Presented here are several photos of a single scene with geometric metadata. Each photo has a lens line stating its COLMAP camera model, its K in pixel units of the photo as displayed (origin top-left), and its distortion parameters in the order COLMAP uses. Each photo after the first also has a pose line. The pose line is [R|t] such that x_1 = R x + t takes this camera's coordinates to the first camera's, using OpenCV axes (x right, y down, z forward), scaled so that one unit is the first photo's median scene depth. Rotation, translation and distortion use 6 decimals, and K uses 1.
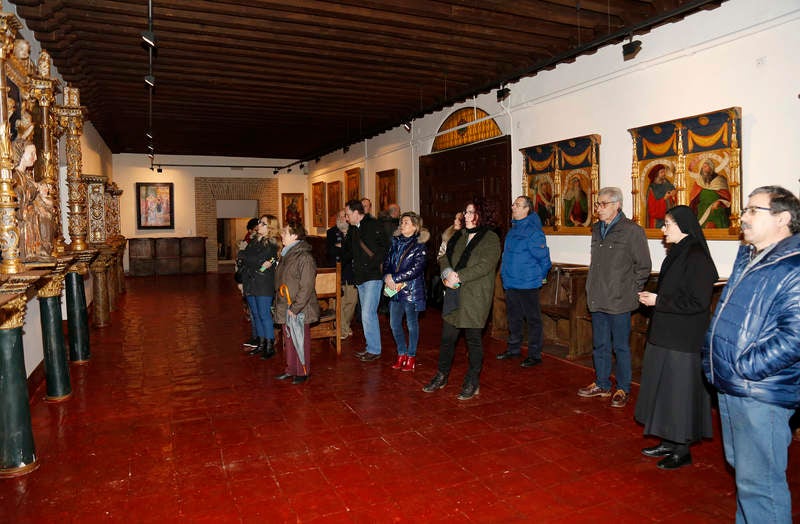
lens RADIAL K [[572.5, 0, 398.7], [0, 572.5, 251.0], [0, 0, 1]] dist [-0.079411, -0.002322]
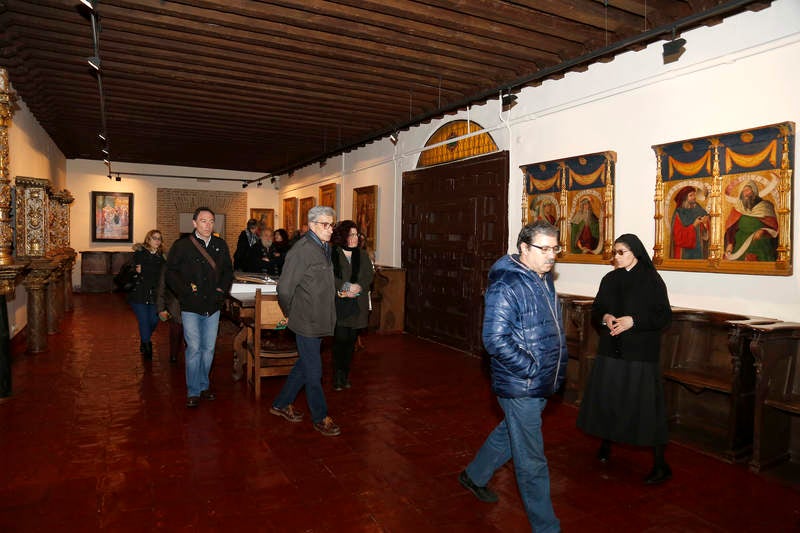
lens RADIAL K [[557.8, 0, 400.0], [0, 557.8, 266.5], [0, 0, 1]] dist [-0.067986, 0.007310]
pose [[0.997544, 0.027763, 0.064312, -0.030521], [-0.027235, 0.999588, -0.009073, -0.007037], [-0.064537, 0.007299, 0.997889, 0.140542]]
